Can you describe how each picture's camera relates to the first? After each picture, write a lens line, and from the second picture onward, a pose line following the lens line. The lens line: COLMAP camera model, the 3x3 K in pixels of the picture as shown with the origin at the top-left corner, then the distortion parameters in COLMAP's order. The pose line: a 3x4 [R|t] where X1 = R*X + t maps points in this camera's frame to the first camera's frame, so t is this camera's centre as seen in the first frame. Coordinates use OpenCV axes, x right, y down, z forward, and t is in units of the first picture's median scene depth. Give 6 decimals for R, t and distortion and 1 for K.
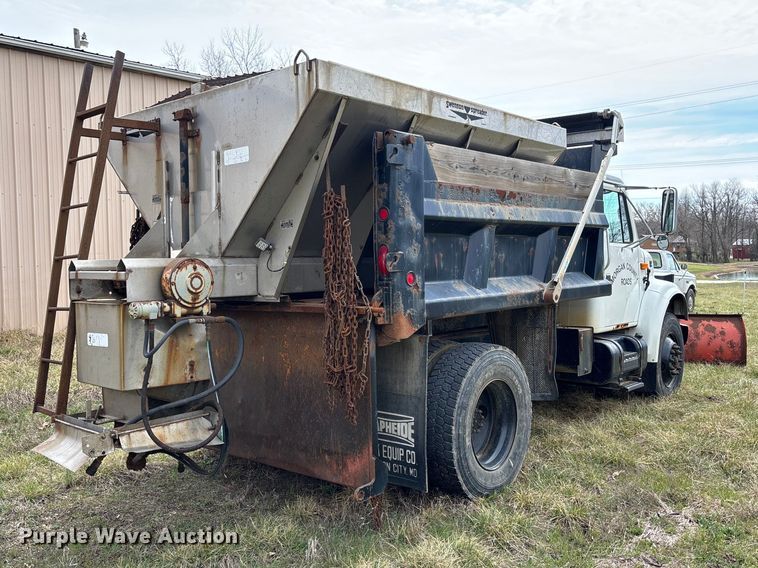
lens RADIAL K [[677.5, 0, 317.7], [0, 677.5, 285.5], [0, 0, 1]] dist [0.011305, 0.004697]
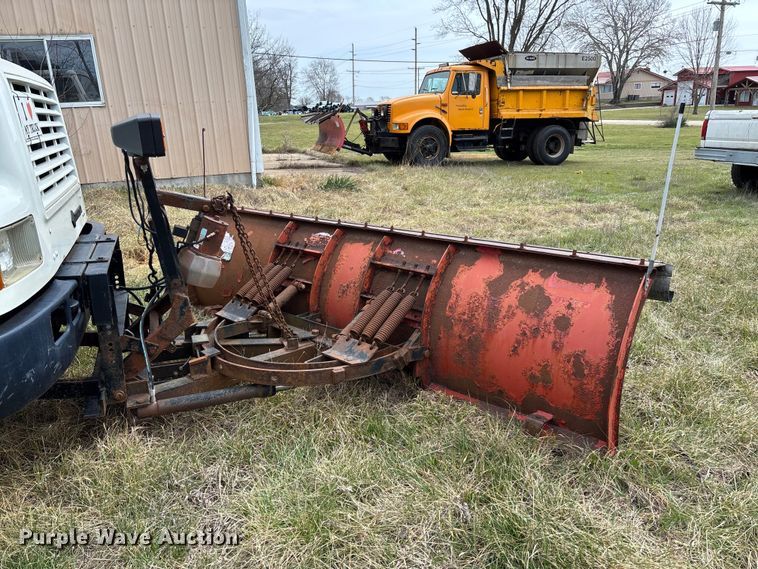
lens RADIAL K [[571.3, 0, 384.6], [0, 571.3, 287.1], [0, 0, 1]] dist [0.054304, -0.064184]
pose [[0.906842, 0.101502, -0.409065, 1.296083], [0.004378, 0.968247, 0.249958, -0.017617], [0.421447, -0.228463, 0.877603, 1.554125]]
